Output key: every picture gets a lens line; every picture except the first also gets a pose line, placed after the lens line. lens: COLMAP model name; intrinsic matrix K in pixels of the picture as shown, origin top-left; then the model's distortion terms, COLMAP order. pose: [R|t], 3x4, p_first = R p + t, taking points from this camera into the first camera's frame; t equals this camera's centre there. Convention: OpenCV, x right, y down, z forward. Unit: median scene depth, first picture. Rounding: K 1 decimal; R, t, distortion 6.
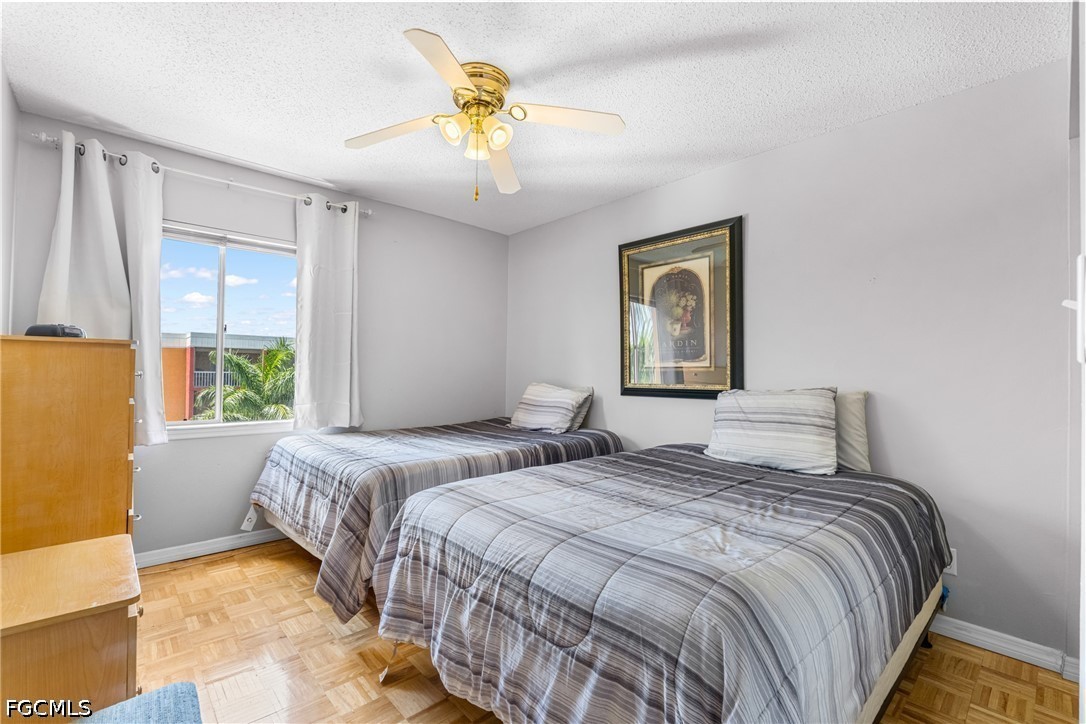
lens RADIAL K [[481.9, 0, 542.3], [0, 481.9, 360.6], [0, 0, 1]] dist [-0.011090, 0.000808]
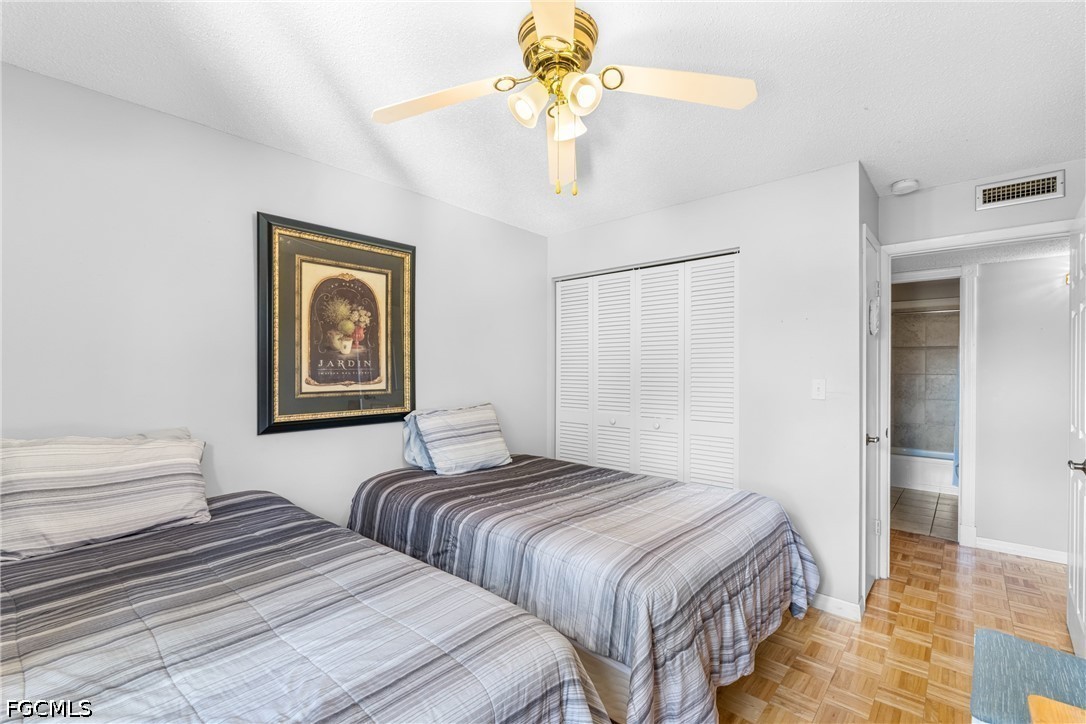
lens RADIAL K [[481.9, 0, 541.4], [0, 481.9, 370.0], [0, 0, 1]] dist [-0.011090, 0.000808]
pose [[-0.097416, 0.009371, 0.995200, -0.613840], [-0.010359, 0.999892, -0.010429, -0.018852], [-0.995190, -0.011325, -0.097309, 0.754909]]
